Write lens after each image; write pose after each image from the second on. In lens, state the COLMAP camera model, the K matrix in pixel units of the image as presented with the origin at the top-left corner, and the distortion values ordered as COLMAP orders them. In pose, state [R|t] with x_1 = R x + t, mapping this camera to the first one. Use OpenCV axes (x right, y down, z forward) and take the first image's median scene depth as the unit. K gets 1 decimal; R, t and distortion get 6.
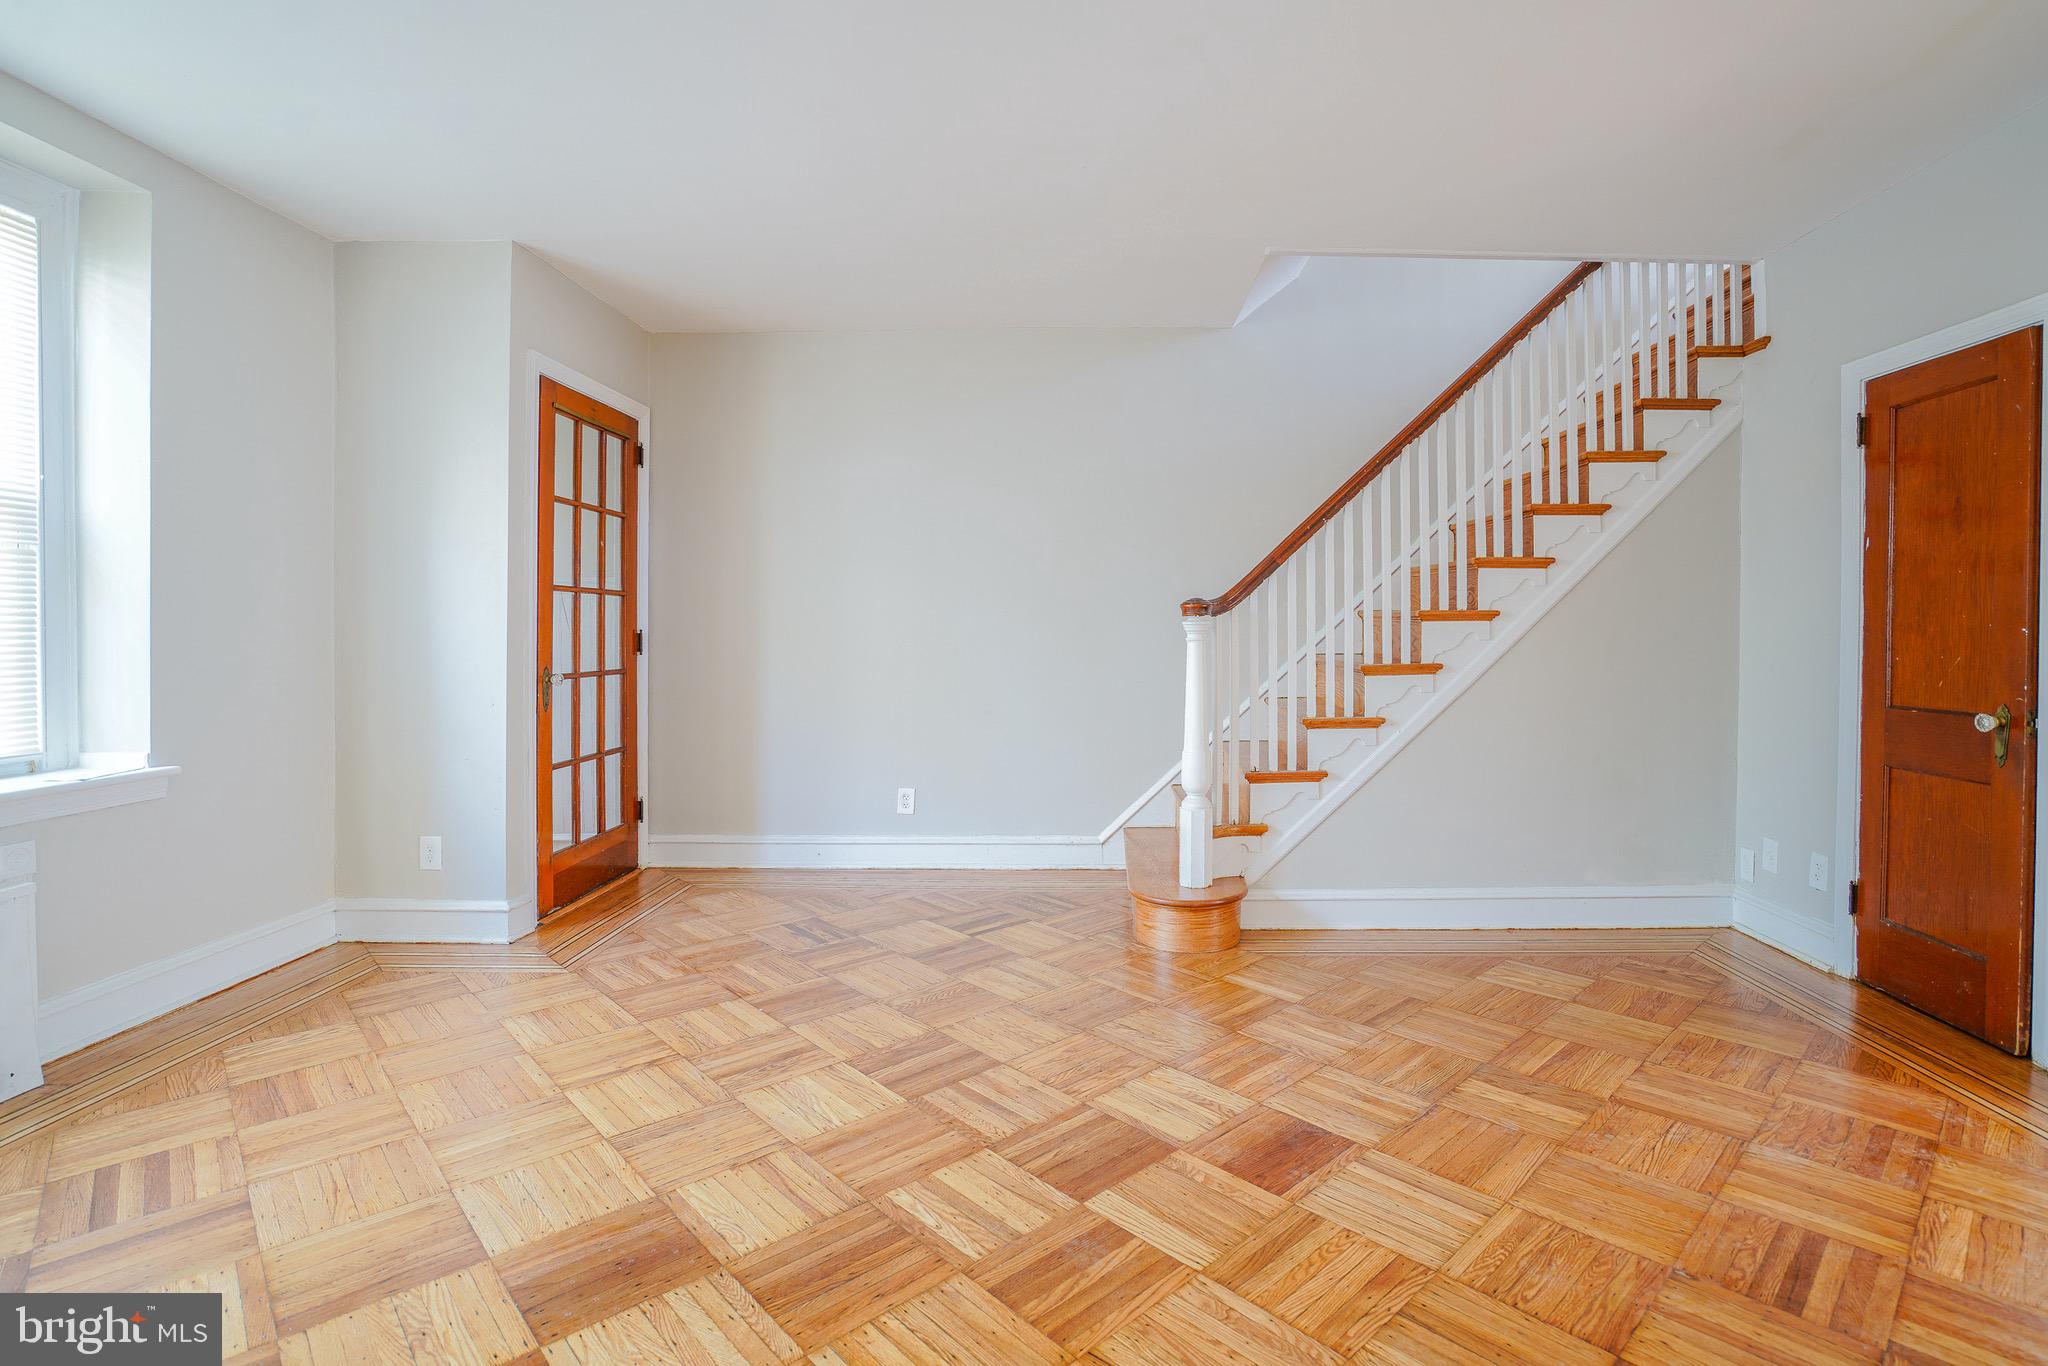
lens RADIAL K [[984.4, 0, 1102.4], [0, 984.4, 631.4], [0, 0, 1]] dist [-0.052292, 0.020813]
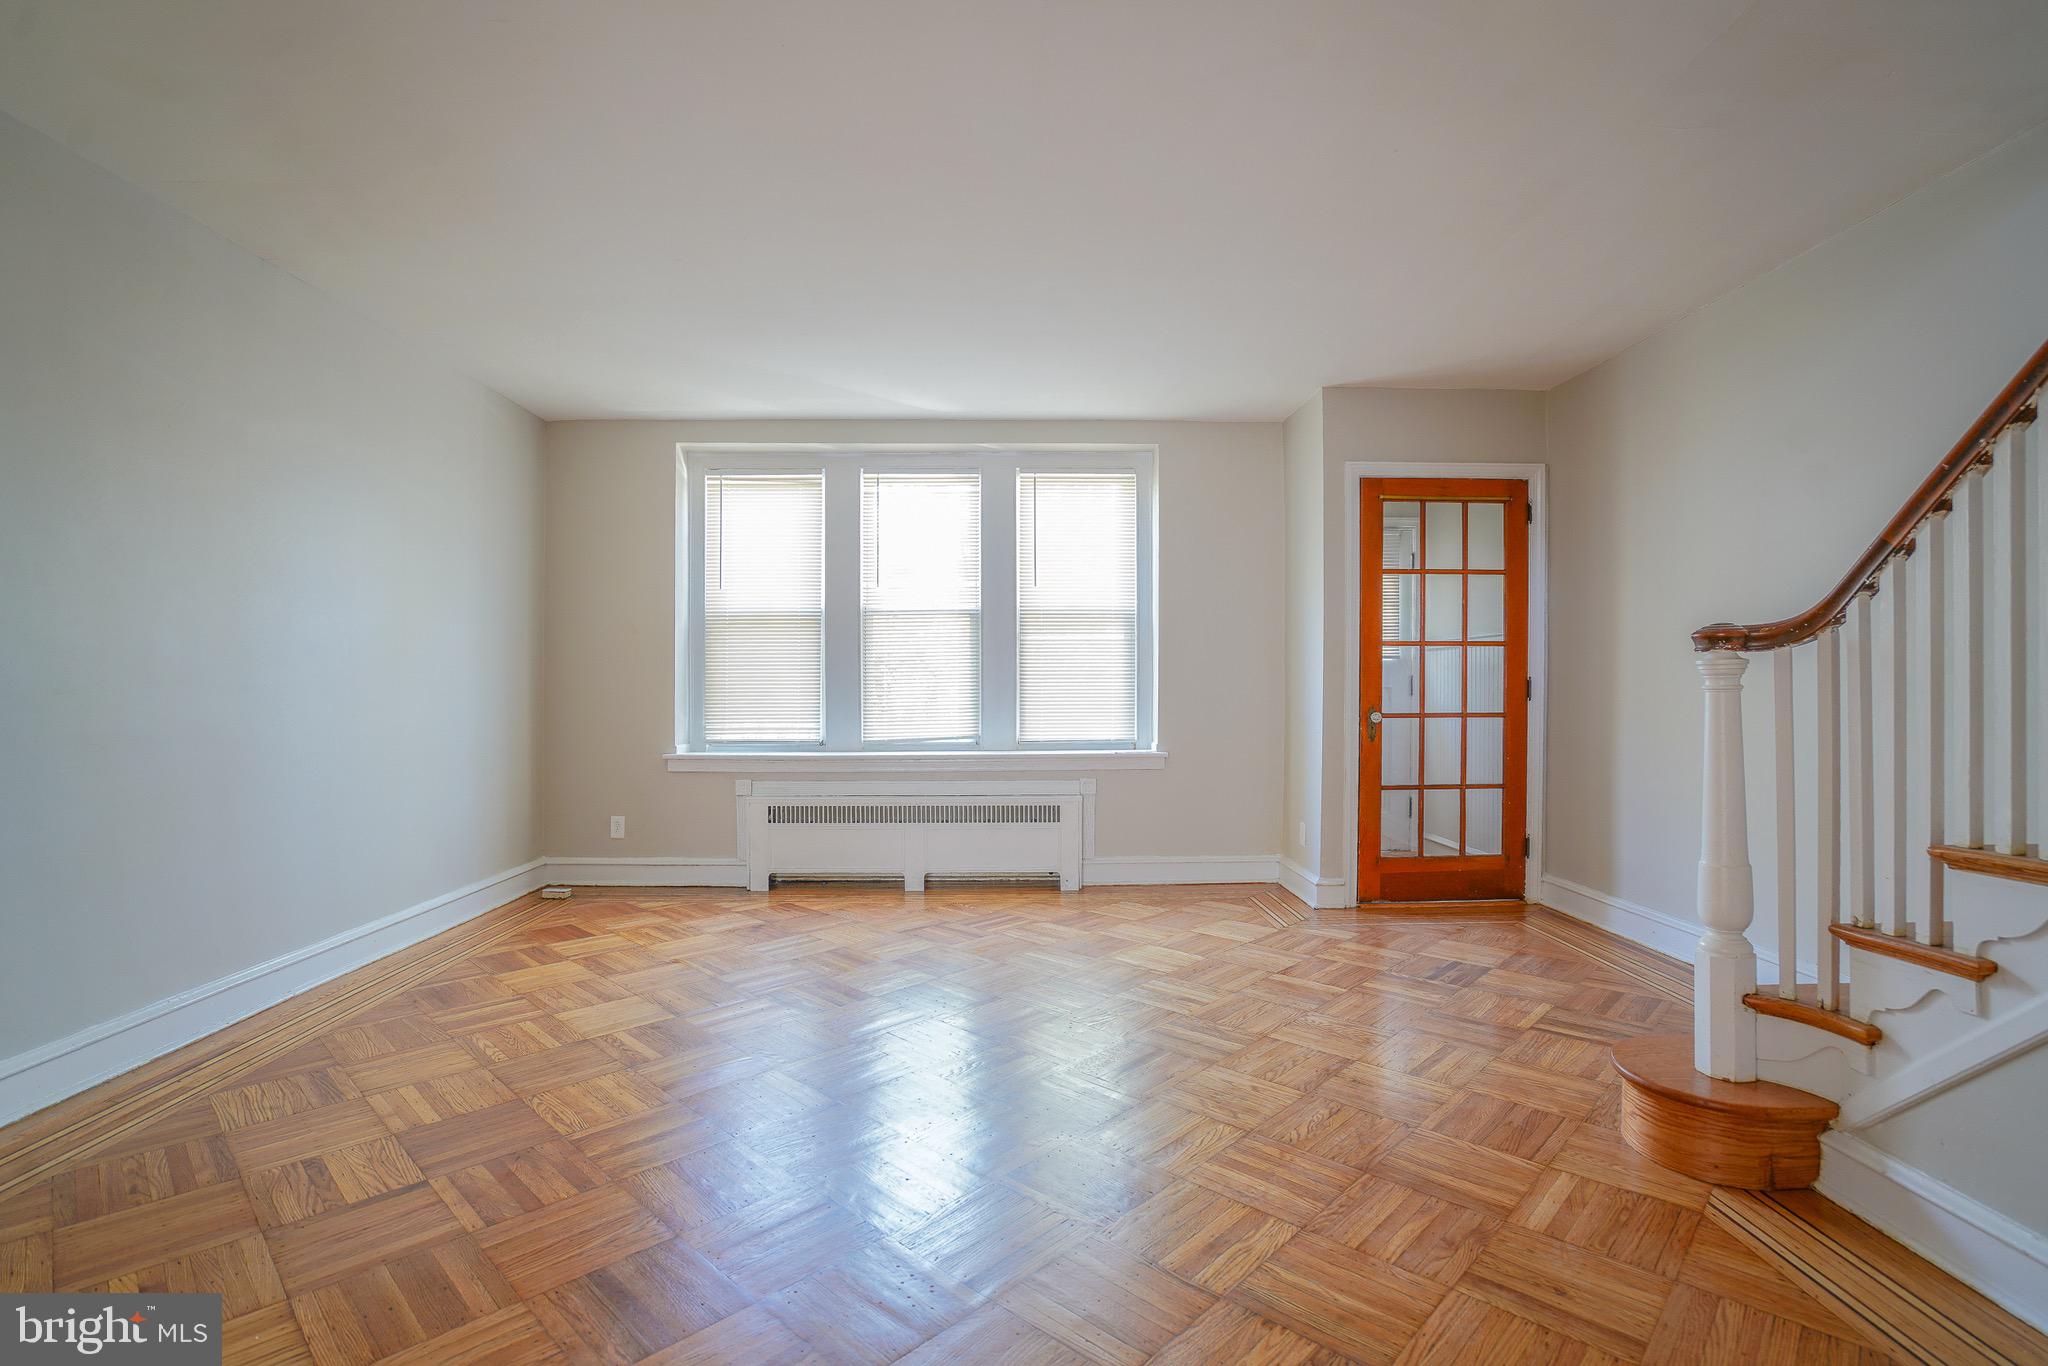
lens RADIAL K [[984.4, 0, 1030.1], [0, 984.4, 684.2], [0, 0, 1]] dist [-0.052292, 0.020813]
pose [[0.023263, 0.002751, -0.999726, 0.708396], [0.002428, 0.999993, 0.002809, 0.003418], [0.999726, -0.002492, 0.023256, 0.539546]]
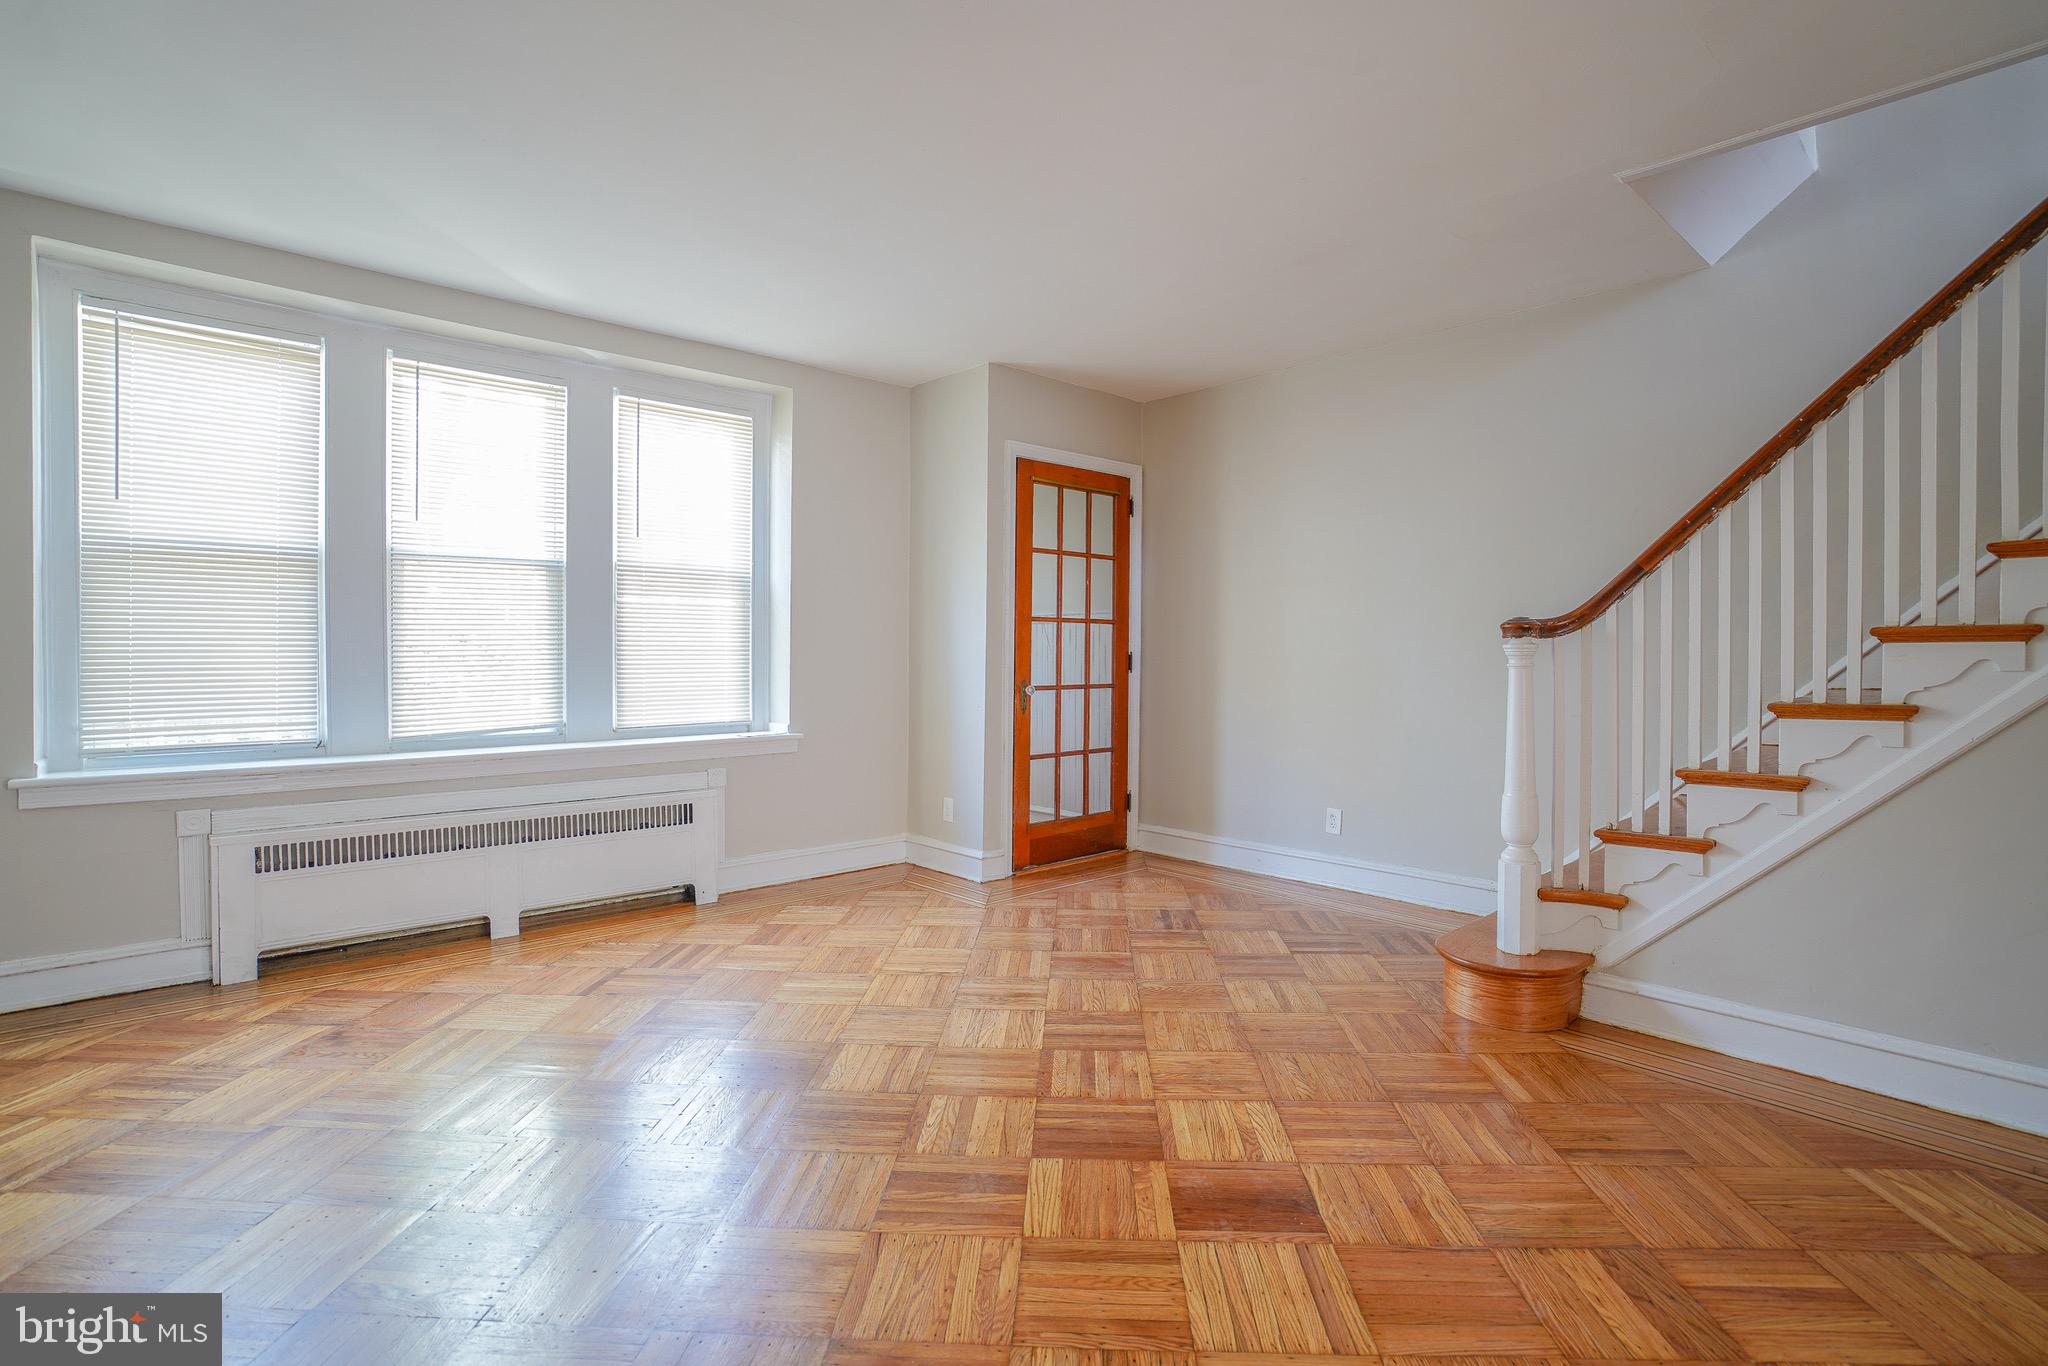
lens RADIAL K [[984.4, 0, 1061.5], [0, 984.4, 658.9], [0, 0, 1]] dist [-0.052292, 0.020813]
pose [[0.683903, 0.008081, -0.729528, 0.441466], [-0.003714, 0.999964, 0.007595, -0.001723], [0.729563, -0.002485, 0.683909, 0.132045]]
